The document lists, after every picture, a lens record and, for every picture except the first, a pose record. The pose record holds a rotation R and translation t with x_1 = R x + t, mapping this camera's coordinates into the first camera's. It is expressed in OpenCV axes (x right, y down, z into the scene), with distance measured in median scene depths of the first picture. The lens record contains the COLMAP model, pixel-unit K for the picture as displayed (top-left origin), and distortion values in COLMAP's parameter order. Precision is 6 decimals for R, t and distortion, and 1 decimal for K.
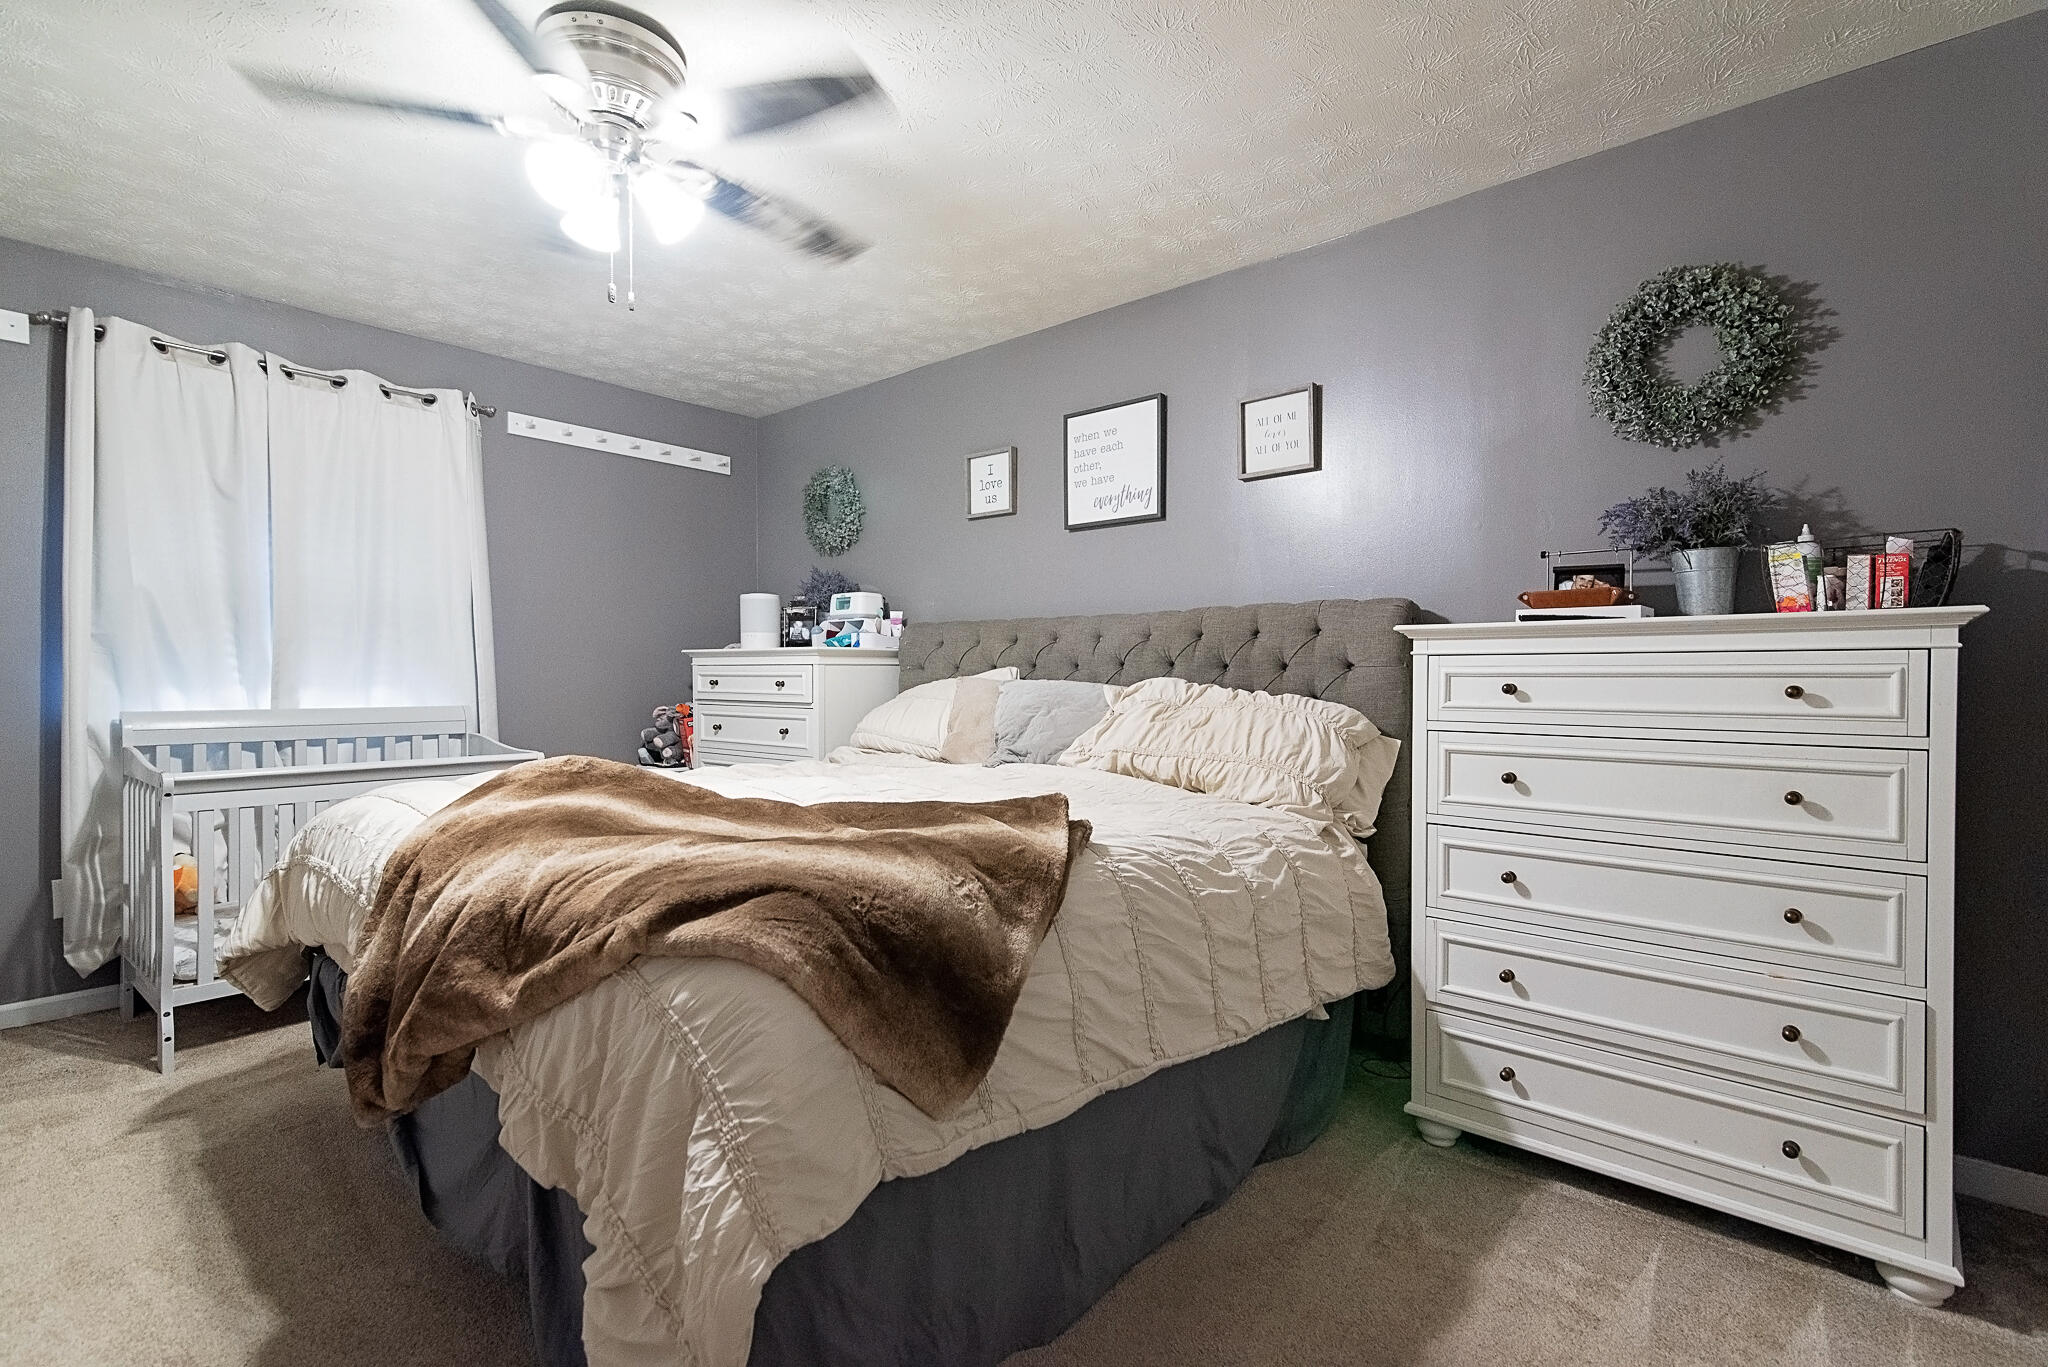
lens RADIAL K [[920.3, 0, 1028.5], [0, 920.3, 689.5], [0, 0, 1]] dist [0.019026, -0.001597]
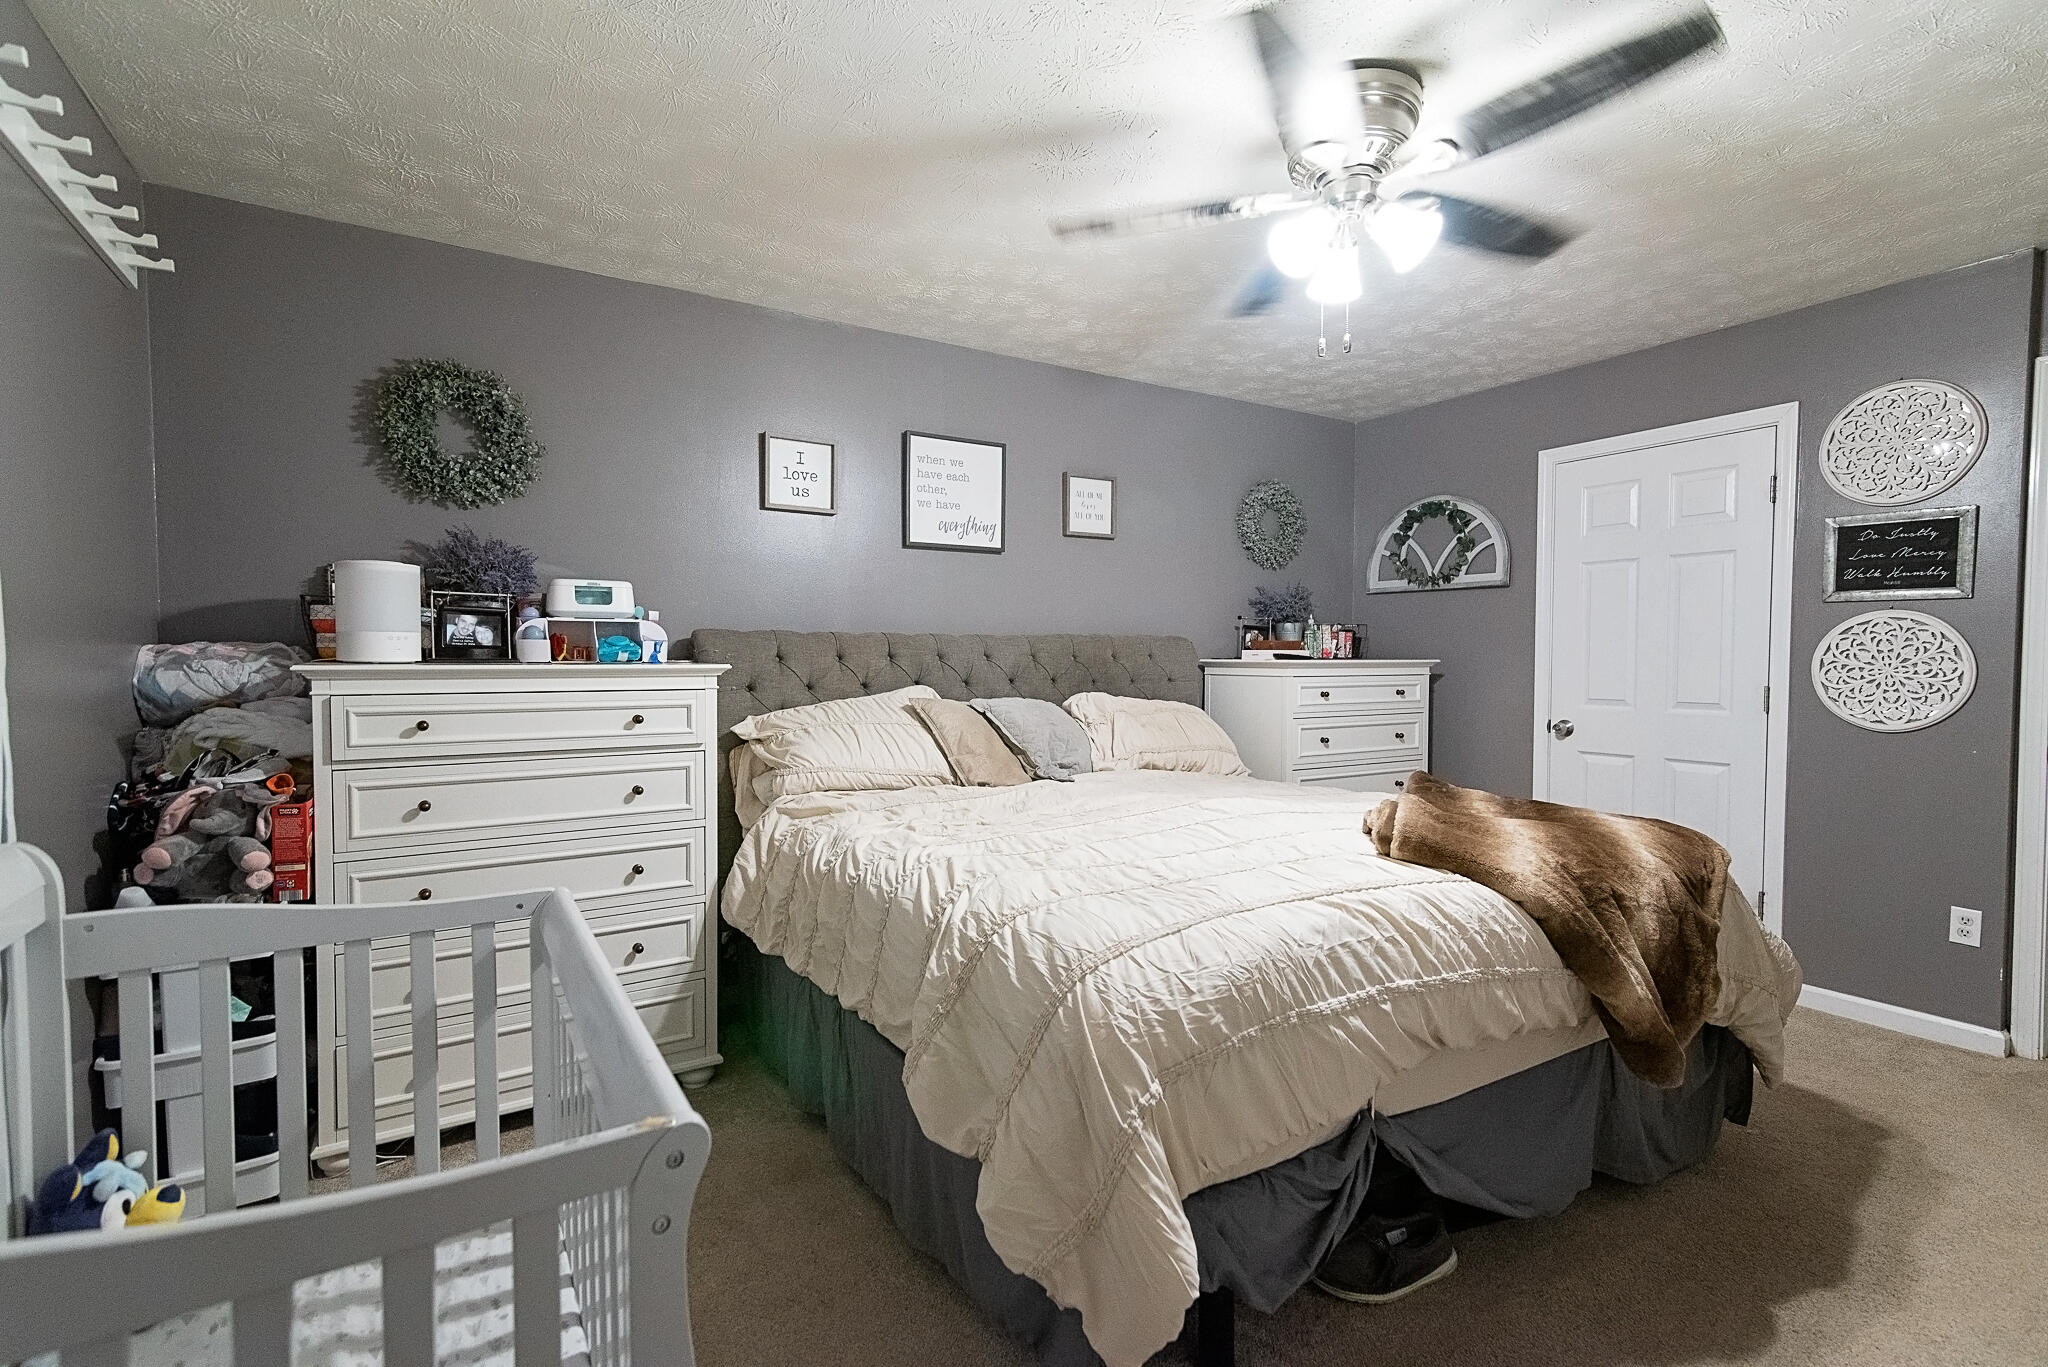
lens RADIAL K [[920.3, 0, 1028.5], [0, 920.3, 689.5], [0, 0, 1]] dist [0.019026, -0.001597]
pose [[0.315407, 0.002483, 0.948953, -0.855118], [0.047382, 0.998708, -0.018362, 0.001530], [-0.947773, 0.050754, 0.314882, 0.588506]]
